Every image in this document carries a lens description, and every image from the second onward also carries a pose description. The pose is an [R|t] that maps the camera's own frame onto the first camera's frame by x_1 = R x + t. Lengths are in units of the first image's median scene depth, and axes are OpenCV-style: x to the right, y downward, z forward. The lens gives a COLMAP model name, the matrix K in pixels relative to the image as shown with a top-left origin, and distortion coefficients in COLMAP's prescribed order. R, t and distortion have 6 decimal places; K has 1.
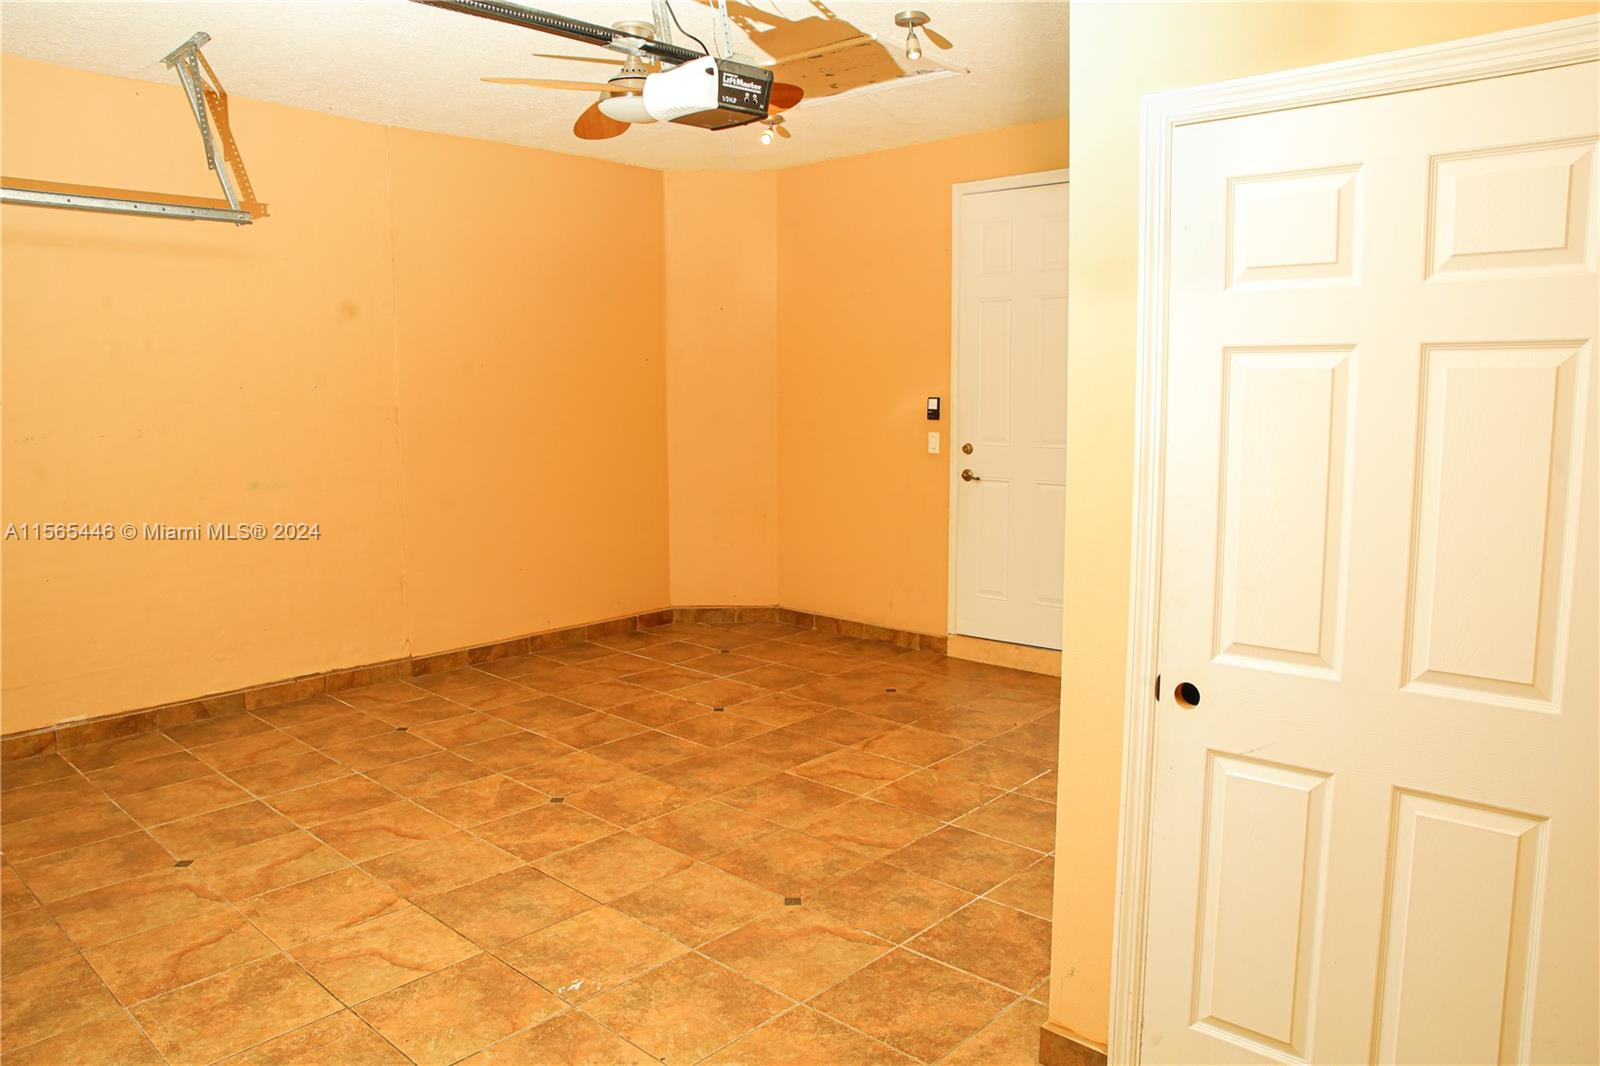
lens RADIAL K [[1109.6, 0, 806.8], [0, 1109.6, 530.3], [0, 0, 1]] dist [-0.136272, 0.101433]
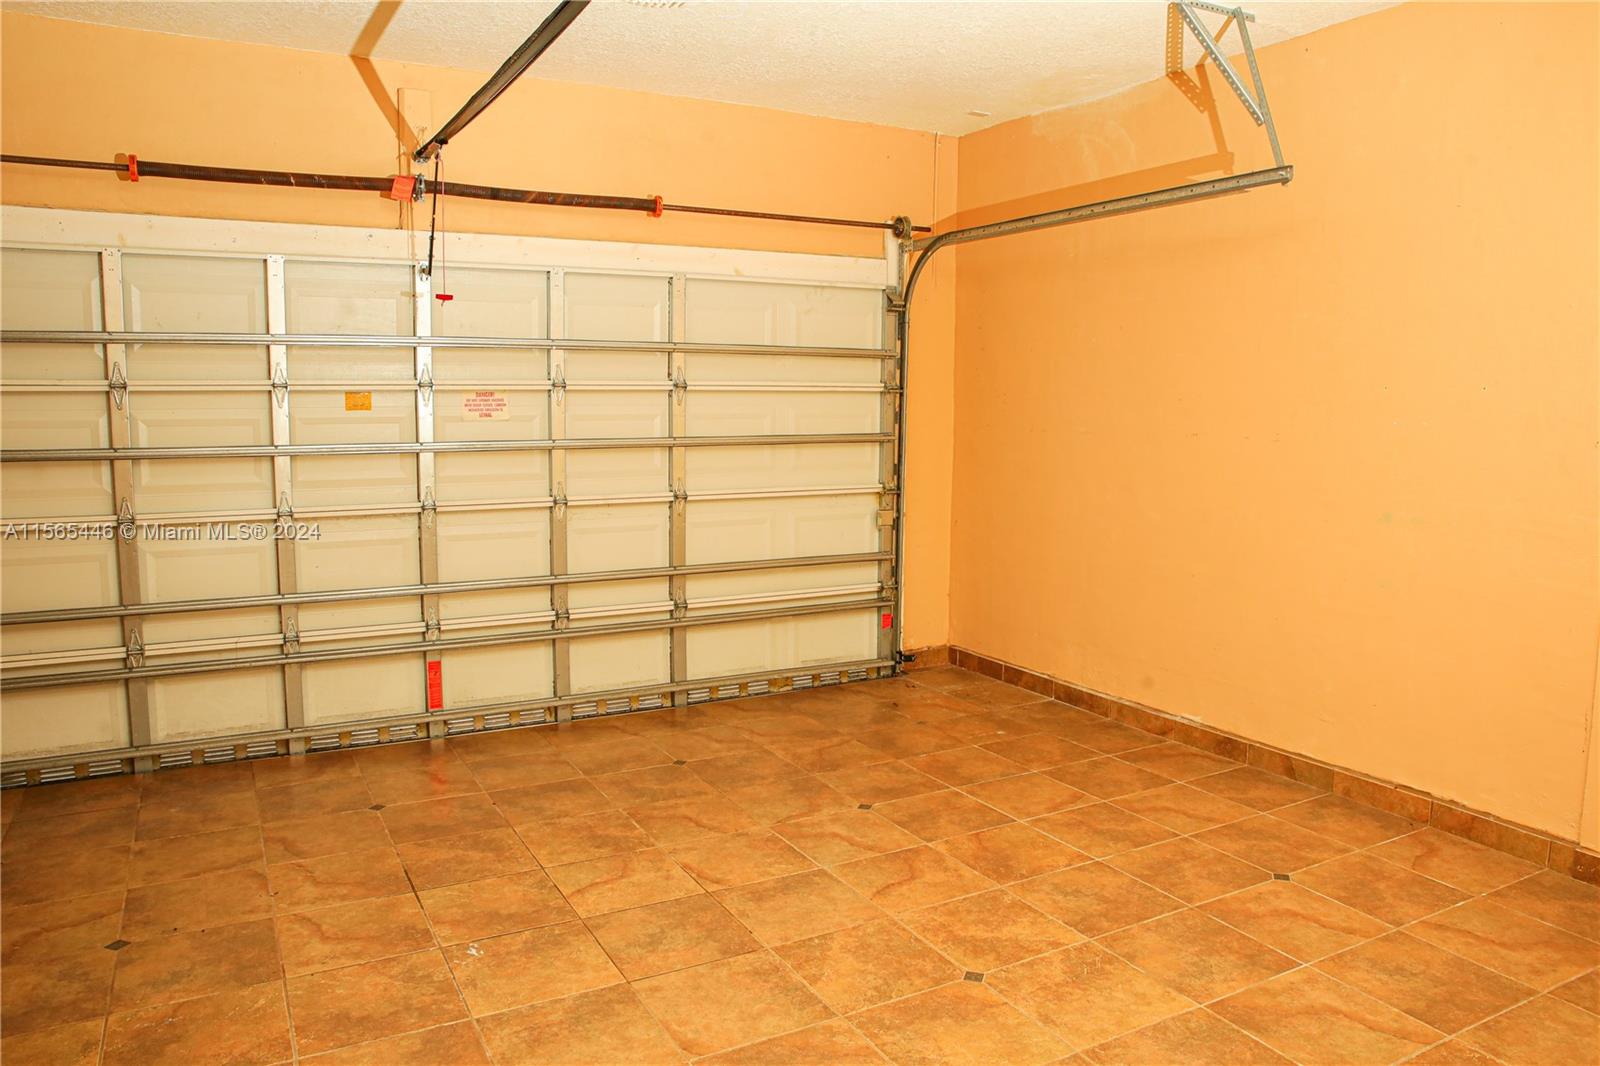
lens RADIAL K [[1128.1, 0, 791.9], [0, 1128.1, 524.7], [0, 0, 1]] dist [-0.132126, 0.098865]
pose [[-0.334895, 0.108141, -0.936029, 0.407404], [-0.122948, 0.979884, 0.157196, -0.122876], [0.934200, 0.167728, -0.314862, 0.991782]]
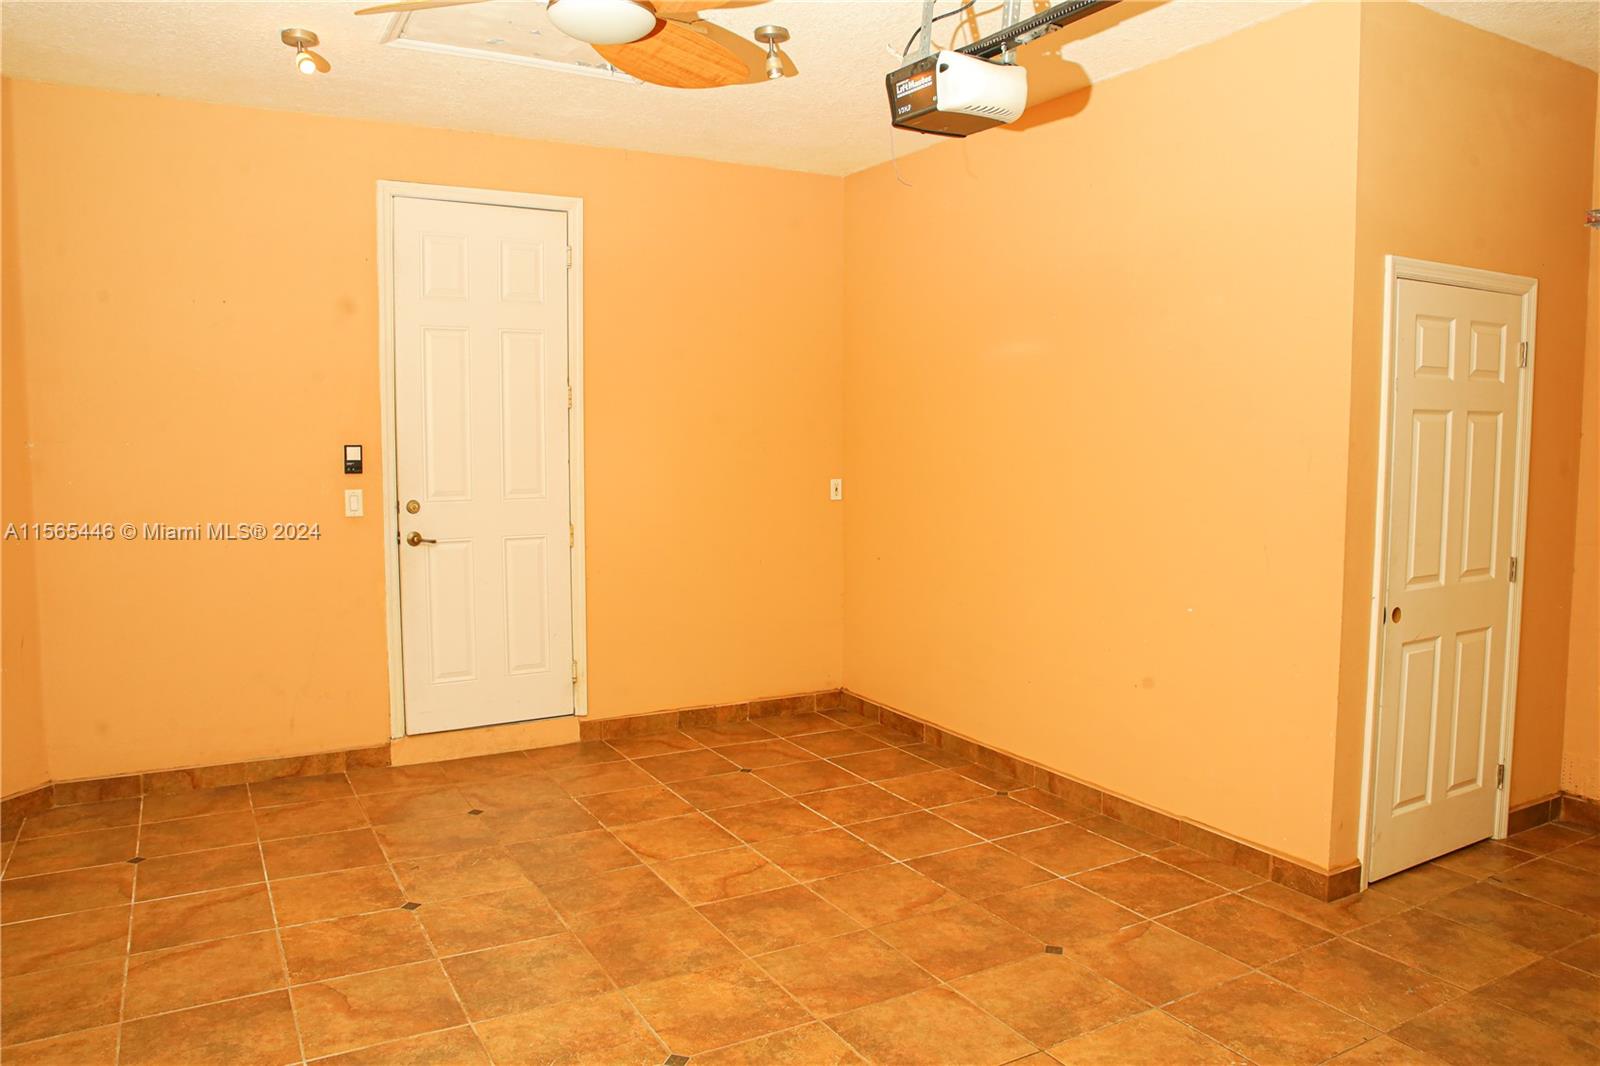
lens RADIAL K [[1109.6, 0, 806.8], [0, 1109.6, 530.3], [0, 0, 1]] dist [-0.136272, 0.101433]
pose [[0.304605, -0.075448, 0.949486, -0.731706], [0.117133, 0.992258, 0.041270, -0.076069], [-0.945249, 0.098645, 0.311085, 0.650464]]
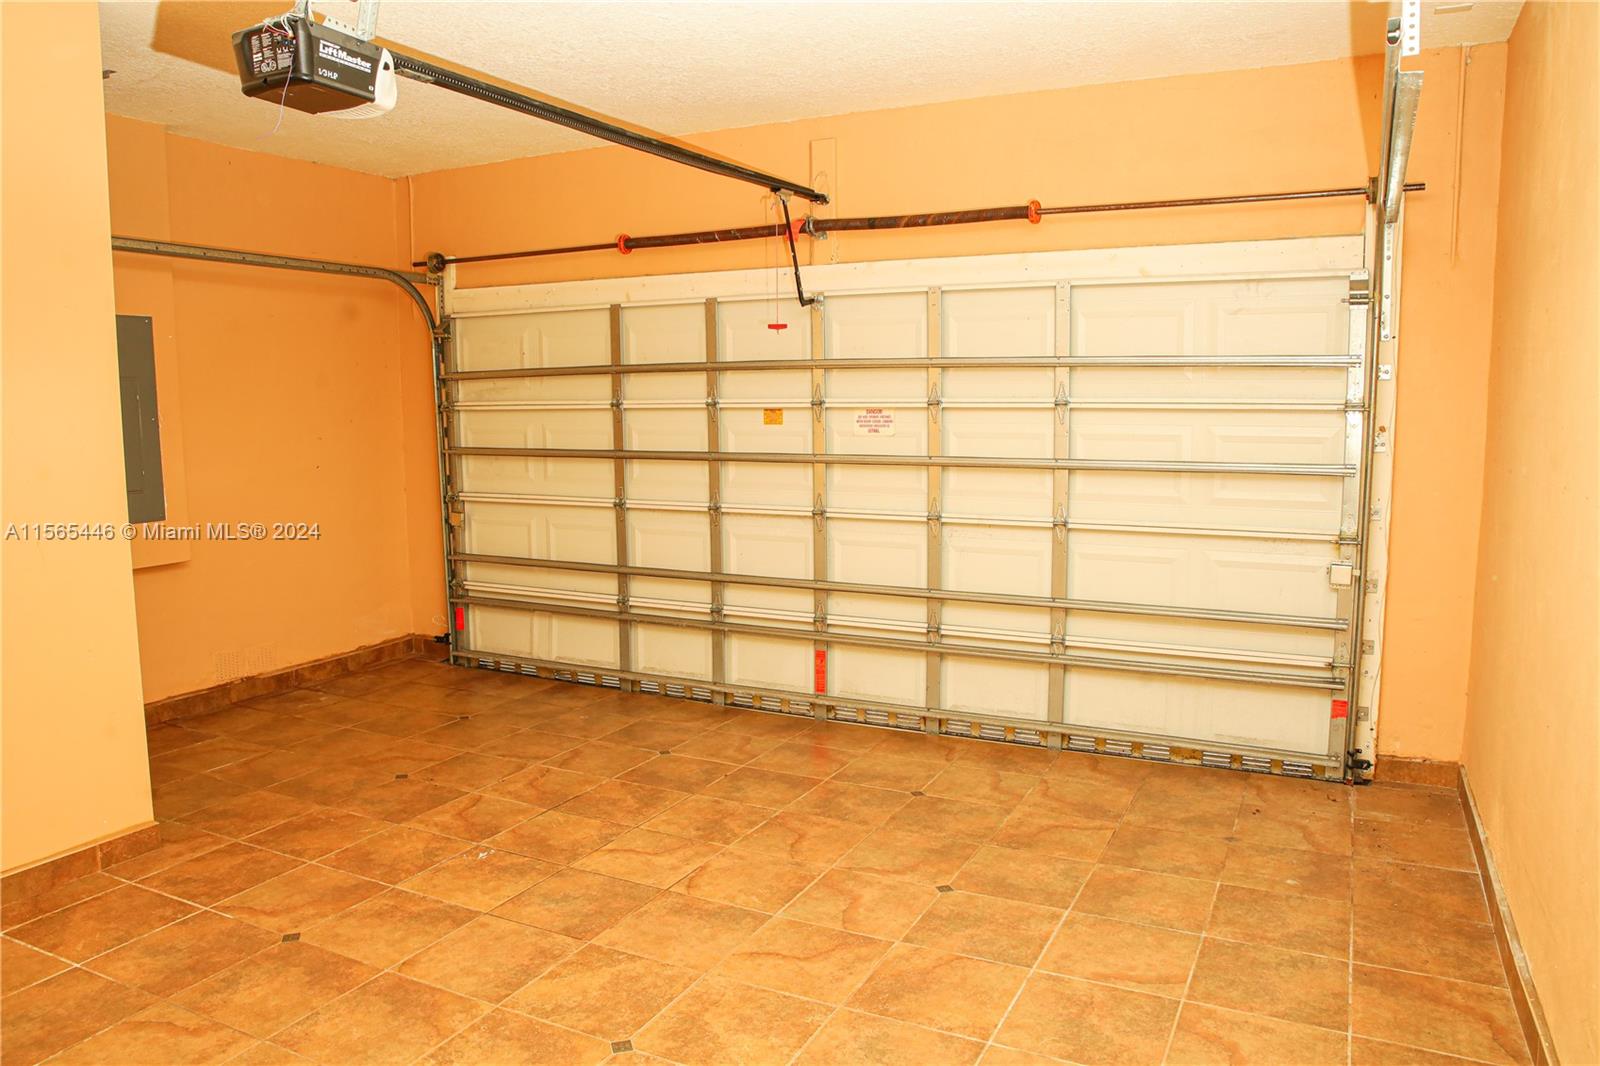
lens RADIAL K [[1109.6, 0, 806.8], [0, 1109.6, 530.3], [0, 0, 1]] dist [-0.136272, 0.101433]
pose [[-0.961902, 0.039638, -0.270507, -0.160703], [-0.027144, 0.970699, 0.238759, -0.195722], [0.272045, 0.237005, -0.932641, 1.451761]]
